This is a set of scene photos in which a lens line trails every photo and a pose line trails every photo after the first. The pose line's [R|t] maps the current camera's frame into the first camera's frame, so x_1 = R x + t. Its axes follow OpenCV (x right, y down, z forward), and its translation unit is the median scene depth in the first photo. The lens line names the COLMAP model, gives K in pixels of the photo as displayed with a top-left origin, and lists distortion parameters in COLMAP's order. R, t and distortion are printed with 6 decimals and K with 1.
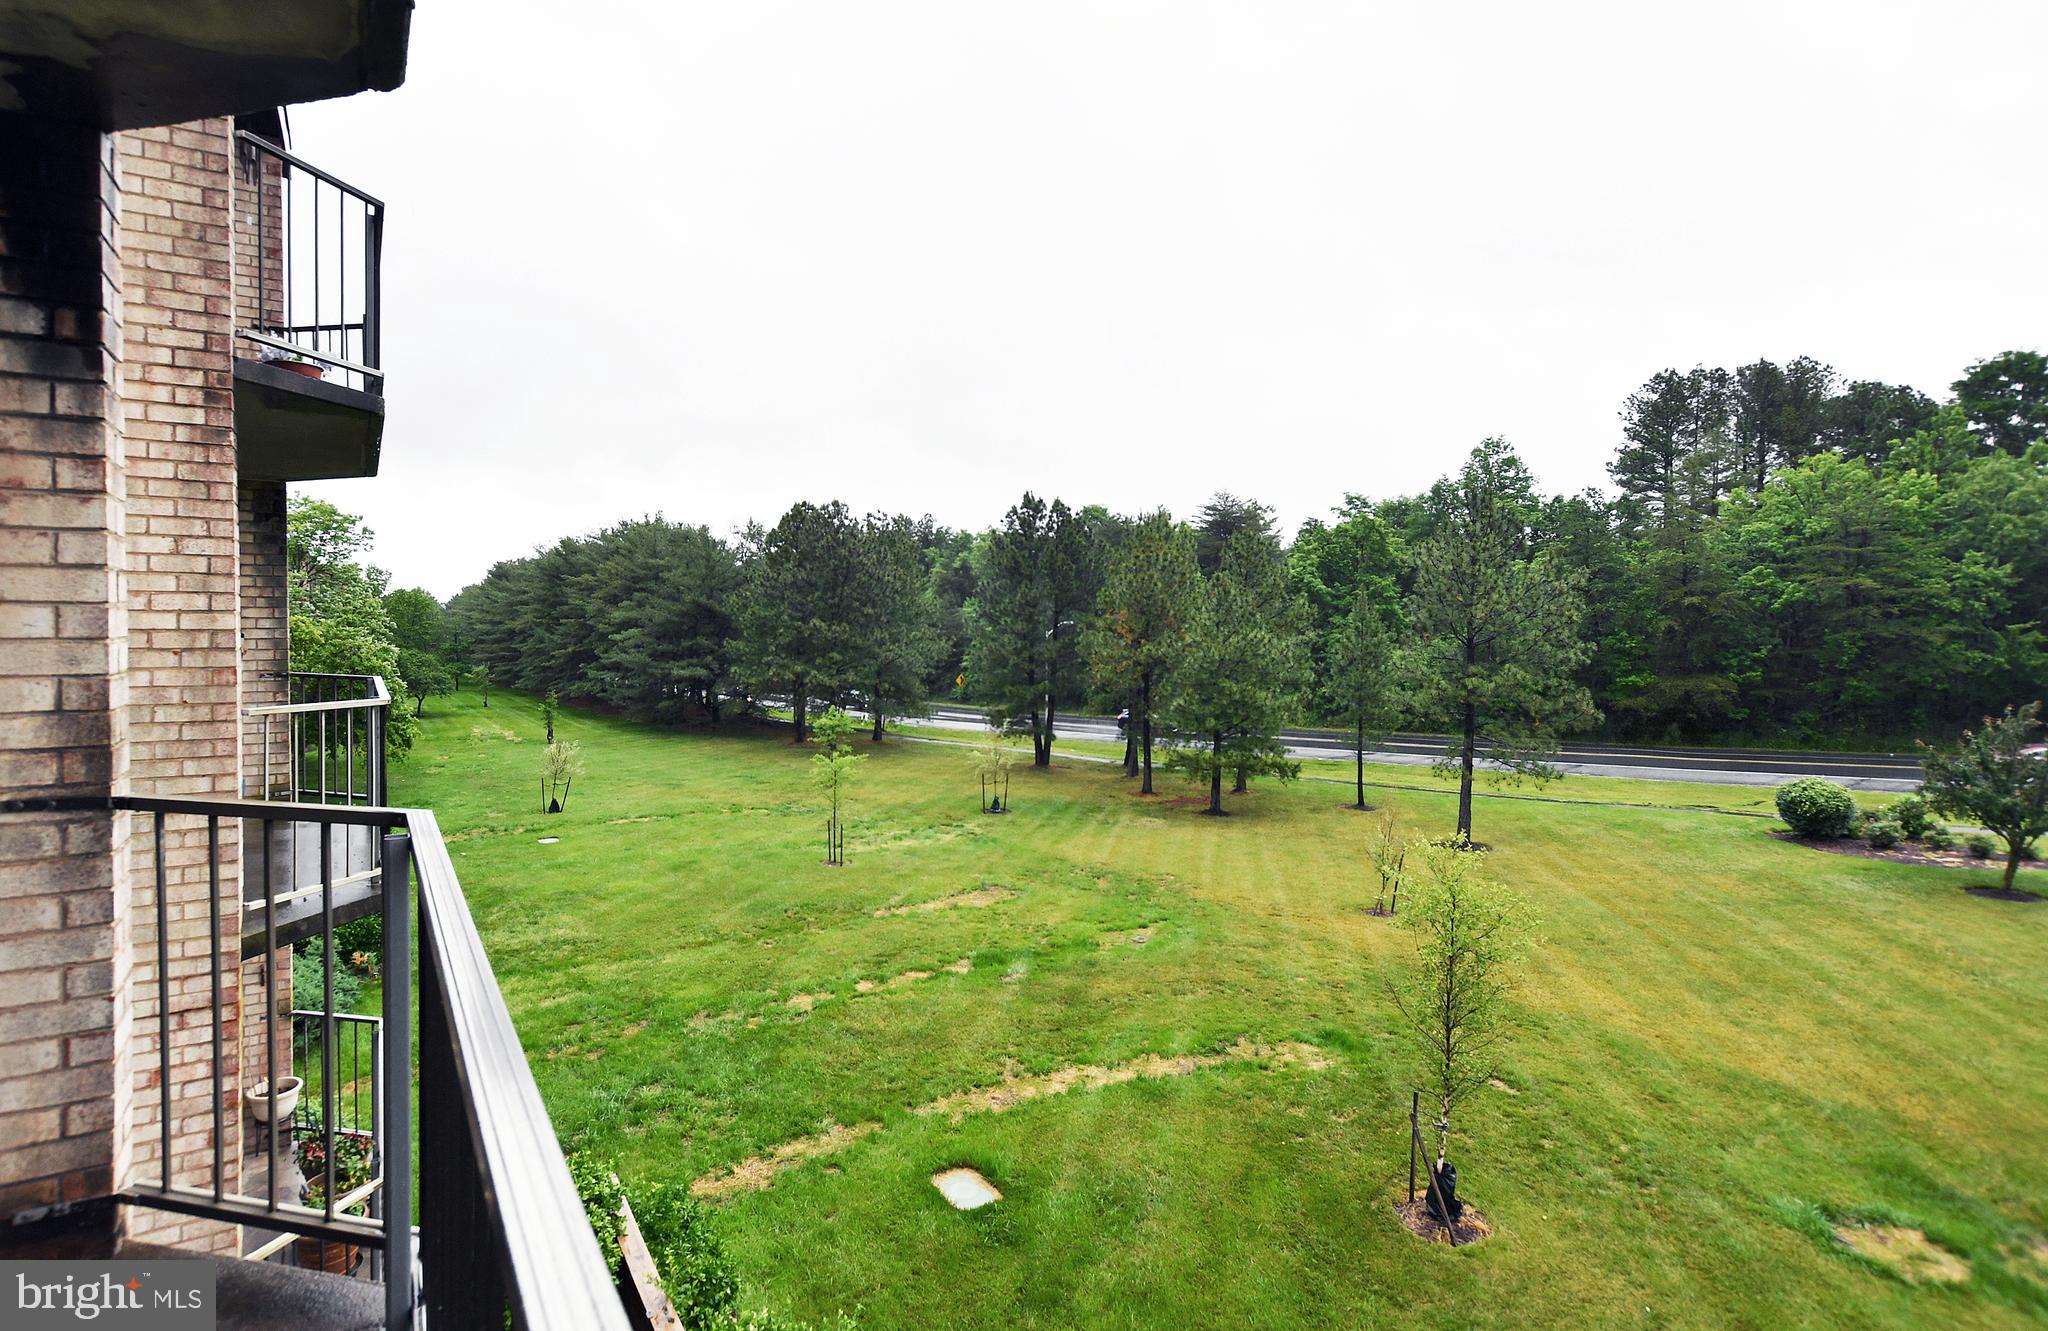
lens RADIAL K [[940.4, 0, 1024.0], [0, 940.4, 665.5], [0, 0, 1]] dist [-0.030263, -0.000362]
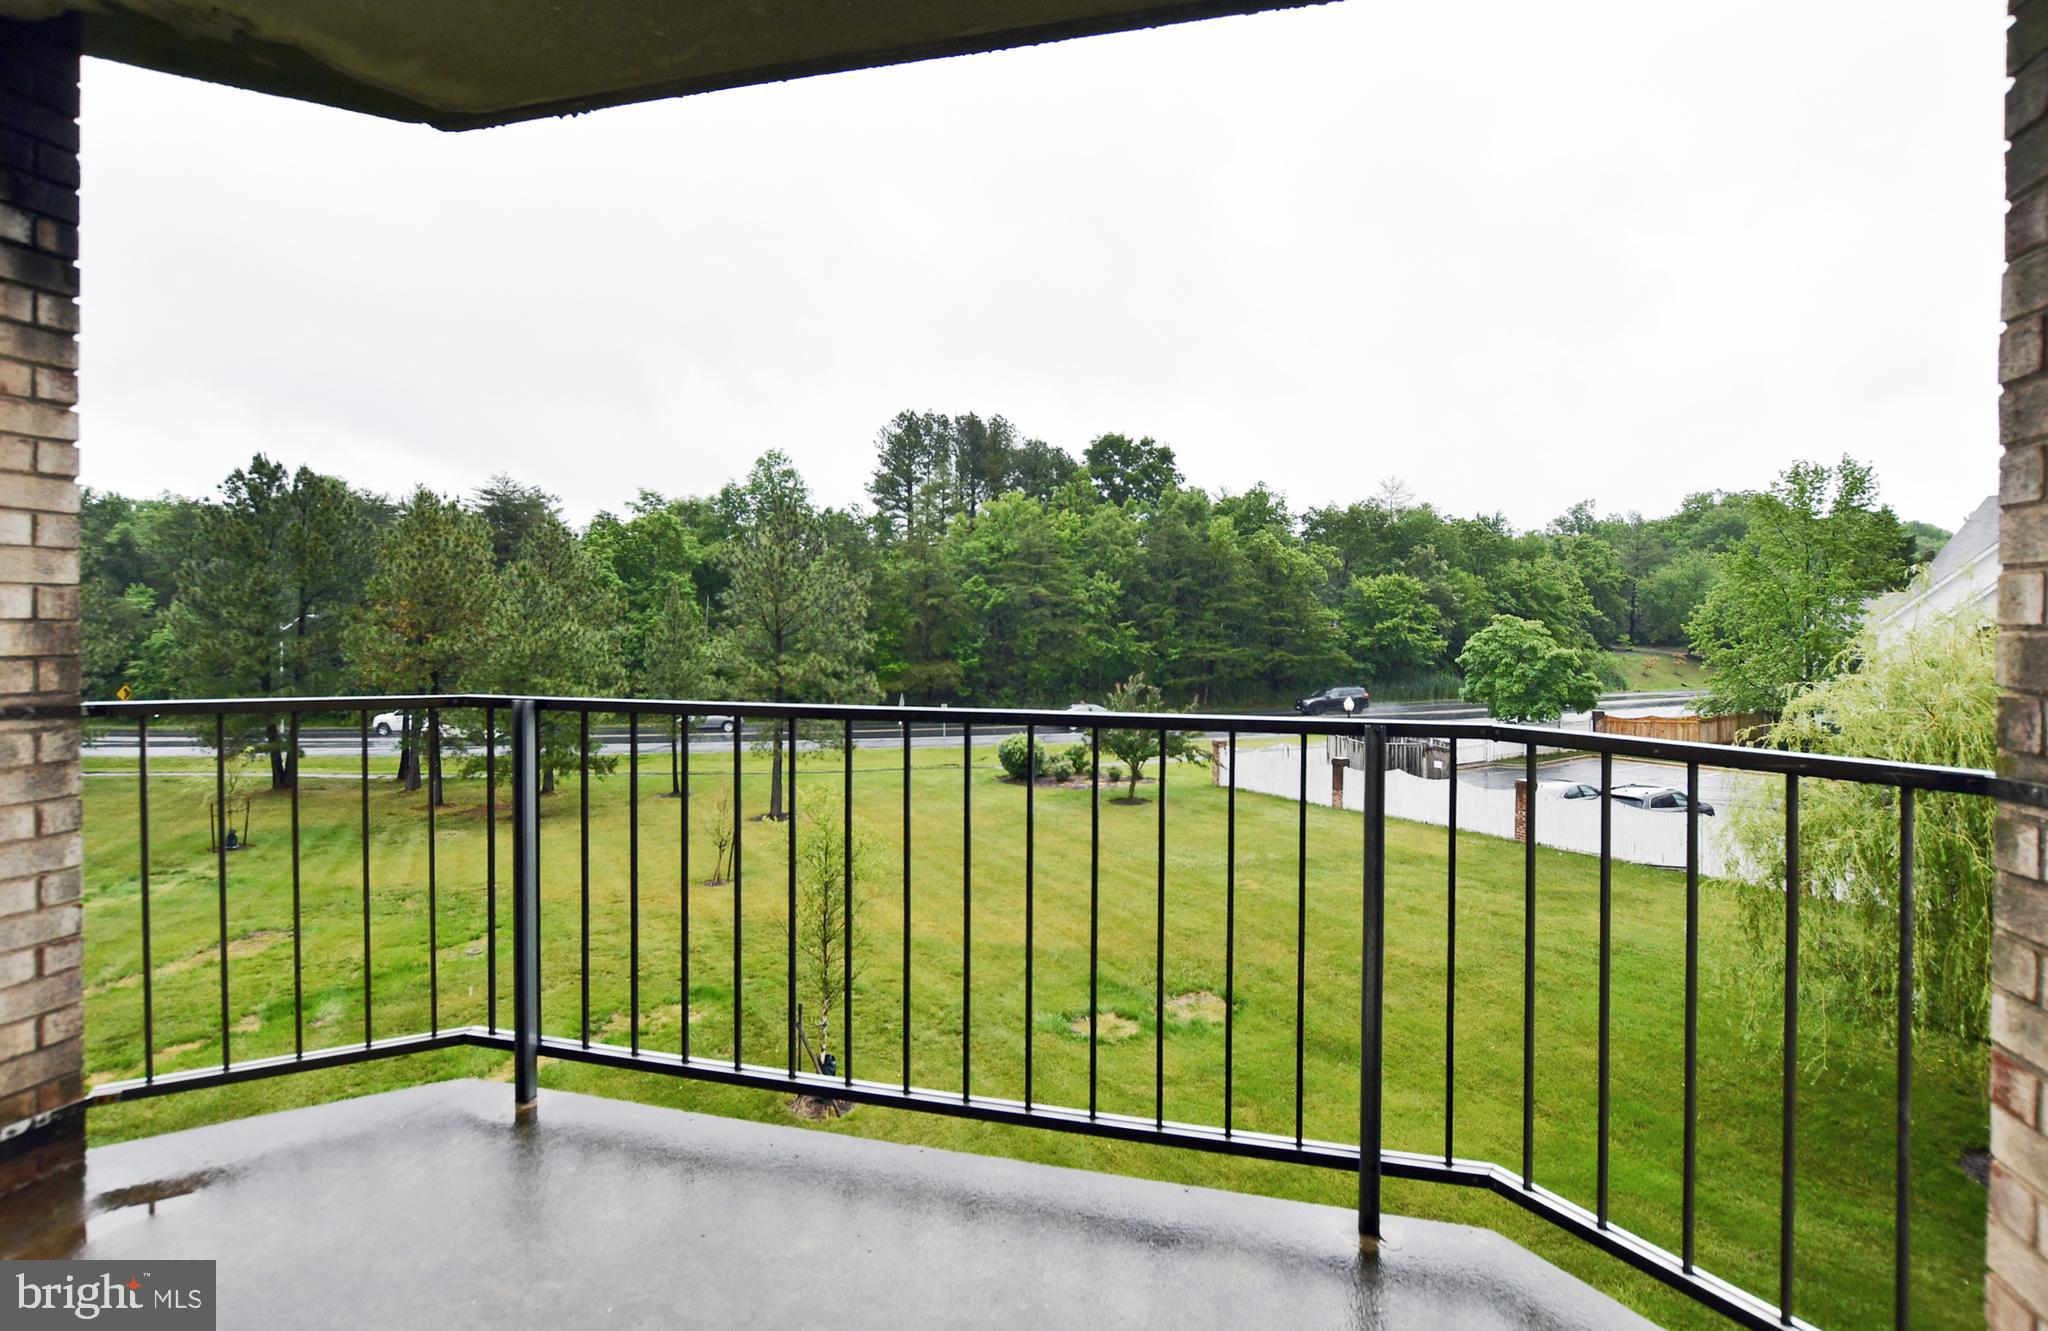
lens RADIAL K [[1021.8, 0, 954.5], [0, 1021.8, 684.6], [0, 0, 1]] dist [-0.071041, 0.016055]
pose [[0.767631, -0.025806, 0.640373, -0.137016], [0.018671, 0.999665, 0.017904, 0.017278], [-0.640620, -0.001787, 0.767856, -0.066906]]
